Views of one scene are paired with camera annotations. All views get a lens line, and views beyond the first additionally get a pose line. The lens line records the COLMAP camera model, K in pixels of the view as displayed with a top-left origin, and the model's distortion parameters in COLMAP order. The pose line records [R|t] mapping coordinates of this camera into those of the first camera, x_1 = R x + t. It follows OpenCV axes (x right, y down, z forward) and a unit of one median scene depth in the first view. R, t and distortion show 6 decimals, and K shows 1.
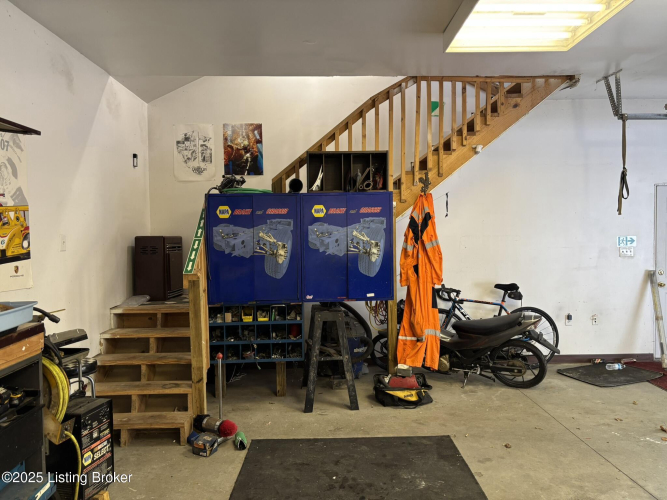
lens RADIAL K [[503.4, 0, 336.7], [0, 503.4, 249.1], [0, 0, 1]] dist [0.028381, -0.001608]
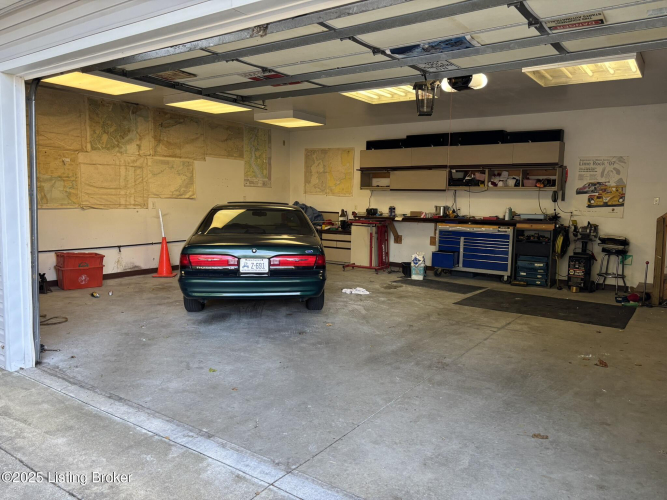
lens RADIAL K [[503.4, 0, 336.7], [0, 503.4, 249.1], [0, 0, 1]] dist [0.028381, -0.001608]
pose [[-0.600687, 0.075504, -0.795911, 2.305531], [-0.042118, 0.991159, 0.125814, -0.028738], [0.798374, 0.109097, -0.592196, 1.418183]]
